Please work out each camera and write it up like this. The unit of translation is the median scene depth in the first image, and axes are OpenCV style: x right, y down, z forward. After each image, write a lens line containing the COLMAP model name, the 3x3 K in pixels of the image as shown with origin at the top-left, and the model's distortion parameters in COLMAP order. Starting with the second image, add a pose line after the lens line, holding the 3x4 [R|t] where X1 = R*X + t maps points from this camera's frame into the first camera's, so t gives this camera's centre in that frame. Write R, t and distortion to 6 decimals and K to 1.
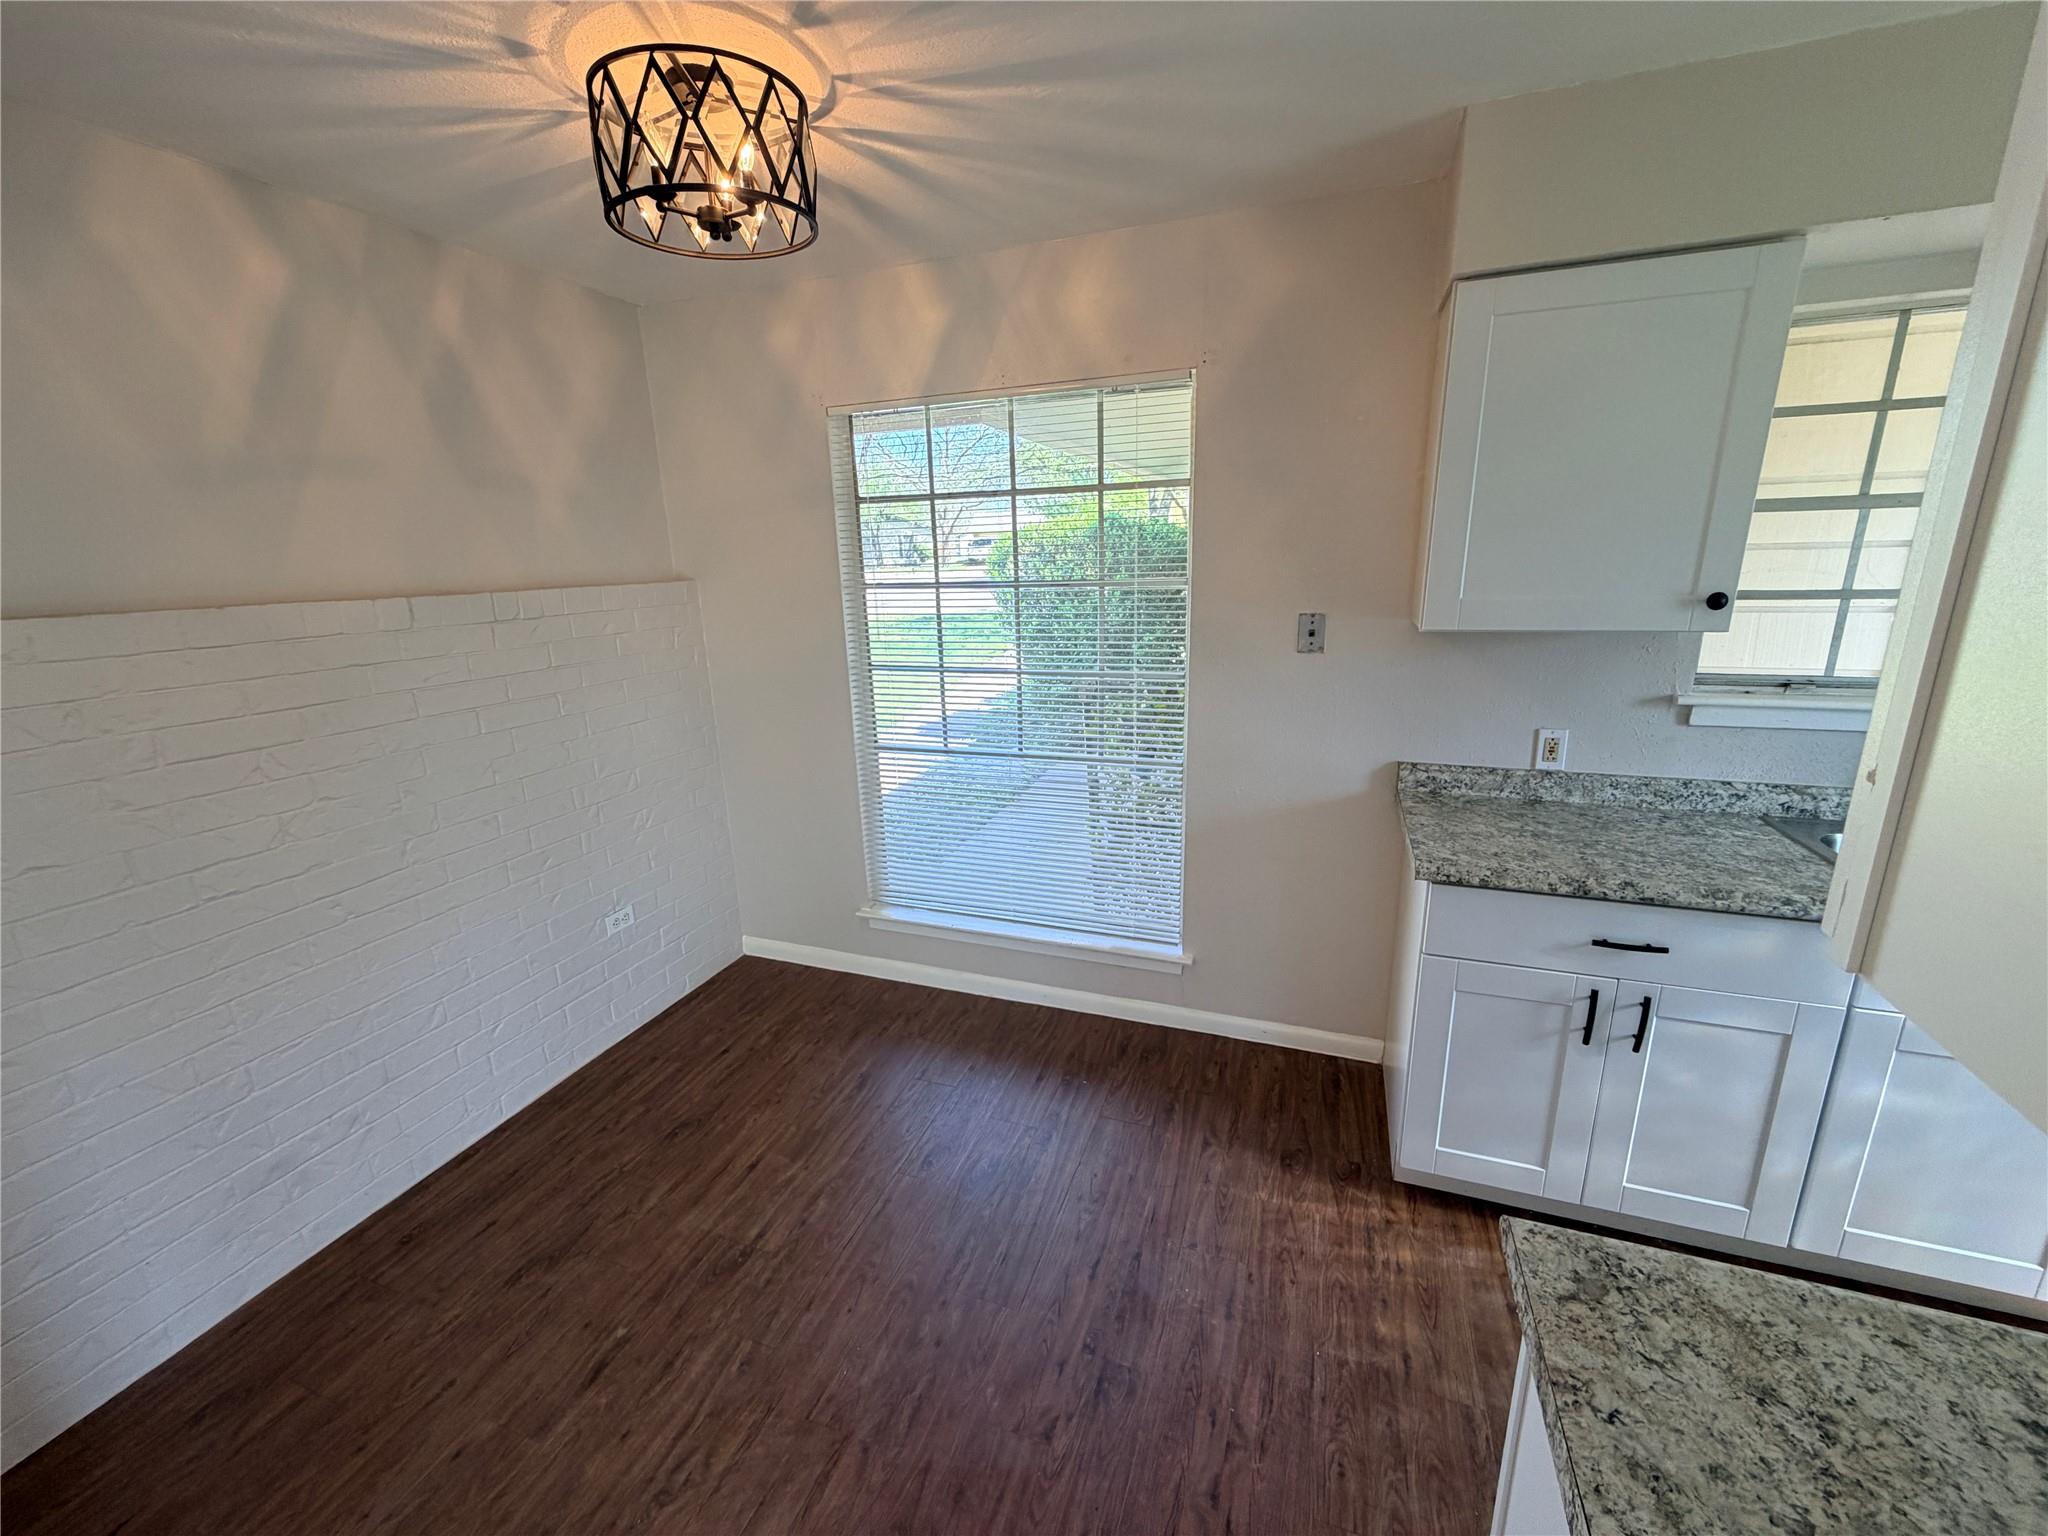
lens RADIAL K [[823.1, 0, 1015.6], [0, 823.1, 769.6], [0, 0, 1]] dist [0.001772, 0.000193]
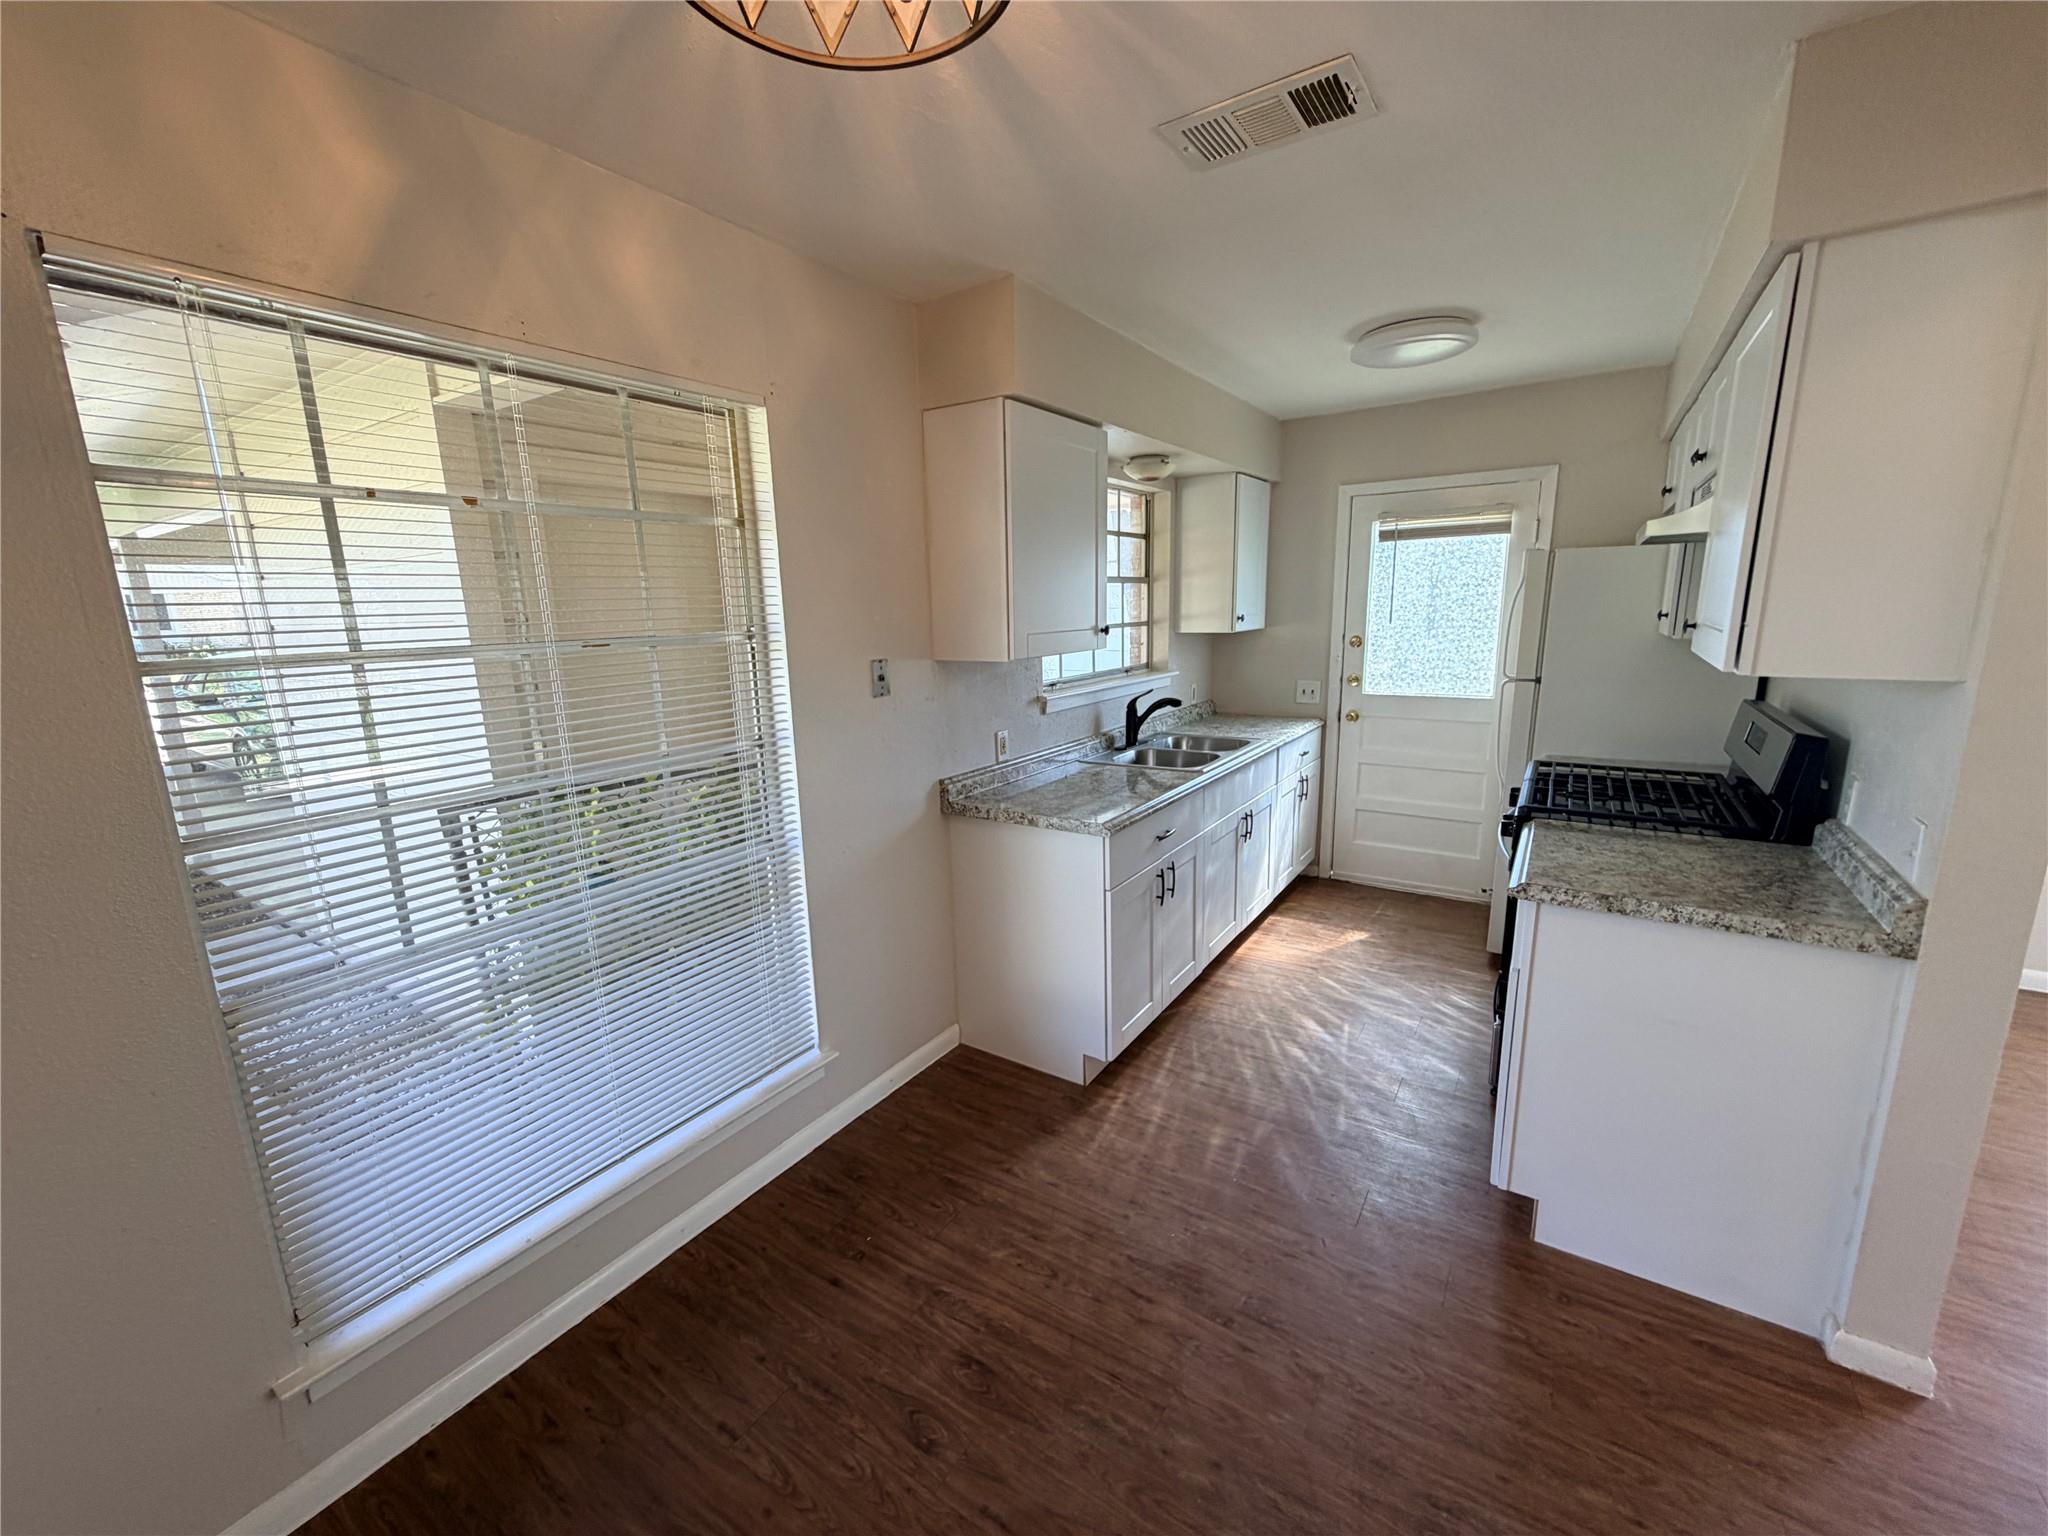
lens RADIAL K [[823.1, 0, 1016.9], [0, 823.1, 769.5], [0, 0, 1]] dist [0.001772, 0.000193]
pose [[0.233466, -0.171326, 0.957153, -0.669684], [0.270218, 0.957014, 0.105390, -0.124945], [-0.934064, 0.234035, 0.269726, 0.619322]]
